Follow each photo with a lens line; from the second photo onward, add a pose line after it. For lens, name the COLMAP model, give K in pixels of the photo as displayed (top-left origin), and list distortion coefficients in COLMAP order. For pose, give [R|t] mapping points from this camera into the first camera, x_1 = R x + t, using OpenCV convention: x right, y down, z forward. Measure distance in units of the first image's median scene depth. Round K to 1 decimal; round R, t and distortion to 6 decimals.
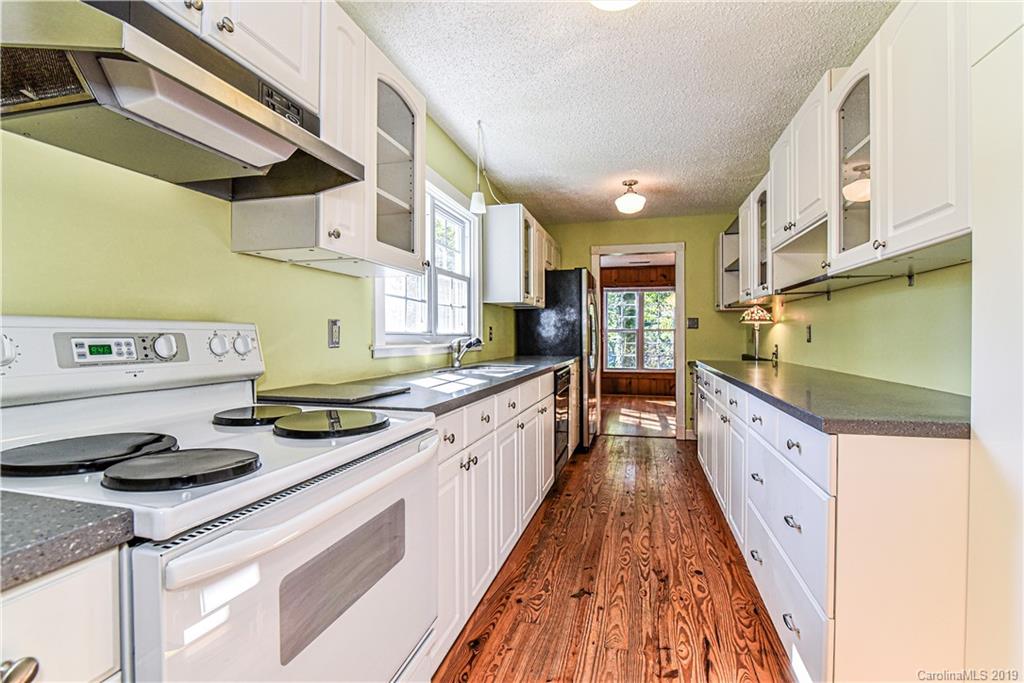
lens RADIAL K [[473.2, 0, 514.5], [0, 473.2, 339.2], [0, 0, 1]] dist [-0.017836, 0.000349]
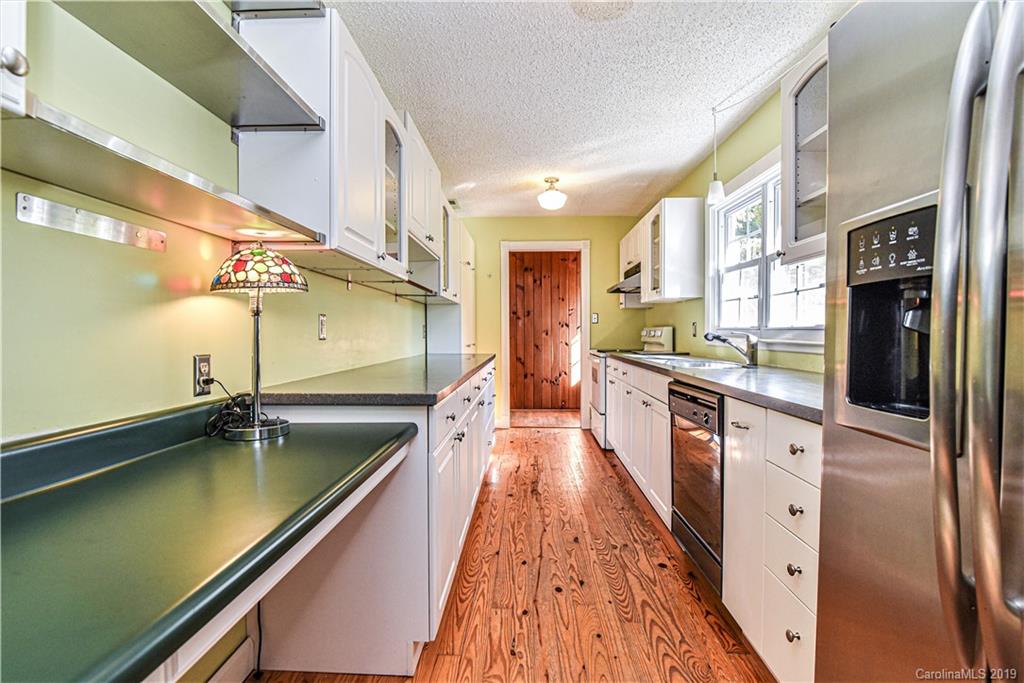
lens RADIAL K [[473.2, 0, 512.1], [0, 473.2, 339.1], [0, 0, 1]] dist [-0.017836, 0.000349]
pose [[-0.973489, 0.005525, -0.228669, 0.580341], [-0.000240, 0.999683, 0.025176, -0.014766], [0.228736, 0.024564, -0.973179, 1.946859]]
